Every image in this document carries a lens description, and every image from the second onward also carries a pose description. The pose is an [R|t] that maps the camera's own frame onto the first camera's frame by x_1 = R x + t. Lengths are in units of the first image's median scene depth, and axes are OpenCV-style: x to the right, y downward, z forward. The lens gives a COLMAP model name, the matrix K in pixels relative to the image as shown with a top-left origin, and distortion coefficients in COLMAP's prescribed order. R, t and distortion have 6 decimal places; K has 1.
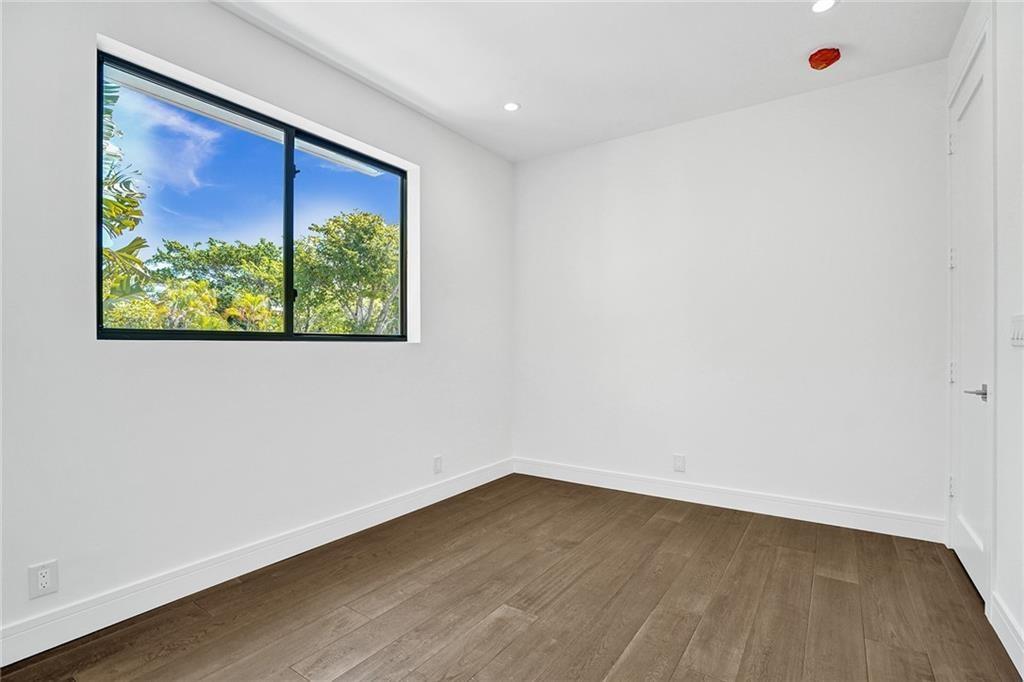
lens RADIAL K [[489.2, 0, 510.1], [0, 489.2, 349.7], [0, 0, 1]] dist [-0.035564, 0.001478]
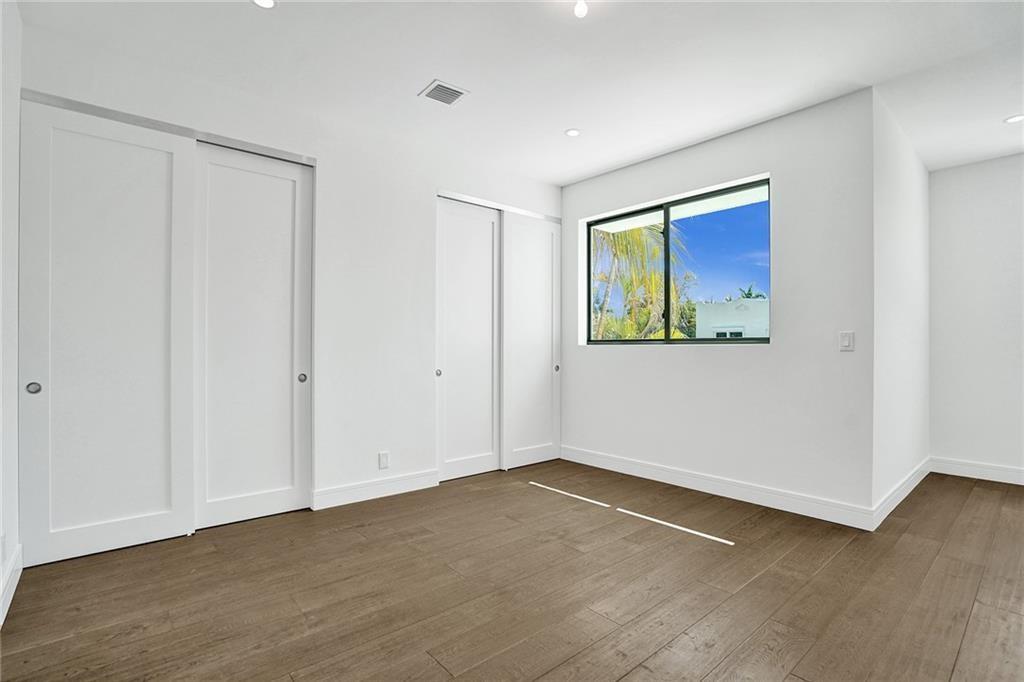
lens RADIAL K [[489.2, 0, 510.1], [0, 489.2, 349.7], [0, 0, 1]] dist [-0.035564, 0.001478]
pose [[-0.271325, -0.001795, -0.962486, 1.183509], [-0.016286, 0.999864, 0.002726, 0.002619], [0.962350, 0.016415, -0.271317, 0.957189]]
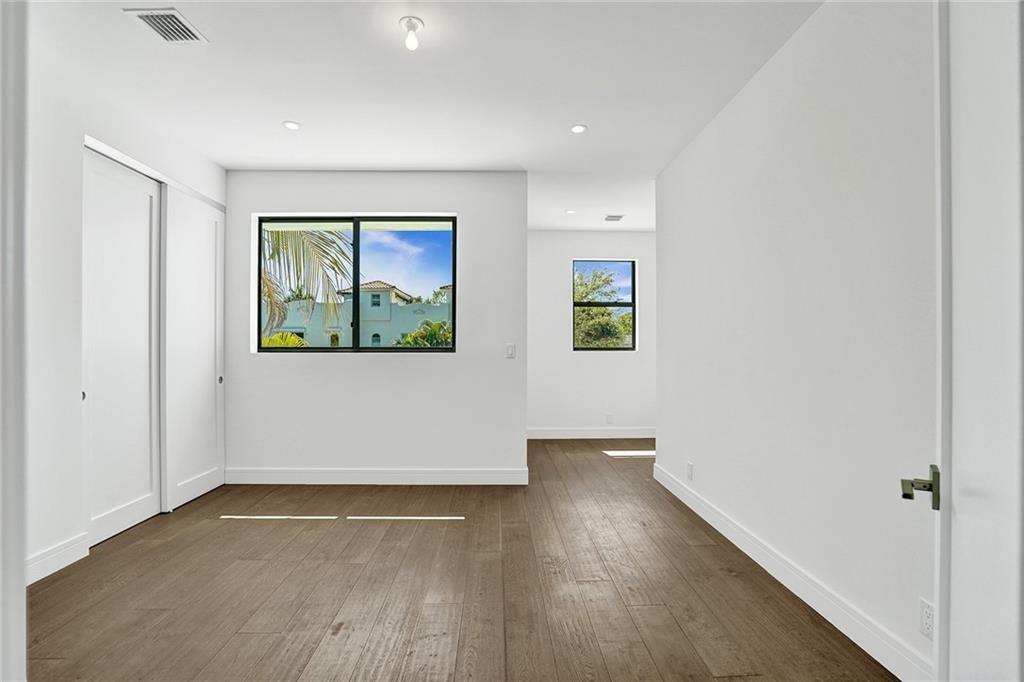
lens RADIAL K [[489.2, 0, 510.1], [0, 489.2, 349.7], [0, 0, 1]] dist [-0.035564, 0.001478]
pose [[0.574044, -0.001333, -0.818823, 1.175612], [-0.008979, 0.999928, -0.007923, -0.018679], [0.818775, 0.011900, 0.573991, 0.499764]]
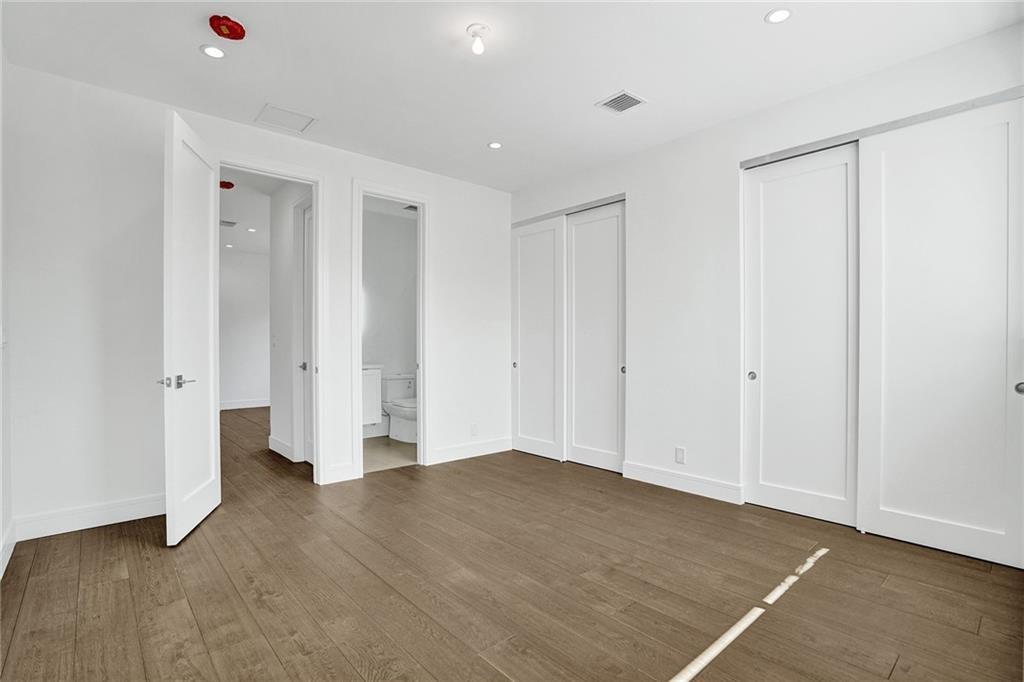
lens RADIAL K [[489.2, 0, 510.1], [0, 489.2, 349.7], [0, 0, 1]] dist [-0.035564, 0.001478]
pose [[-0.965942, -0.007710, 0.258645, 0.068280], [-0.000775, 0.999638, 0.026901, -0.019591], [-0.258759, 0.025784, -0.965598, 1.732072]]
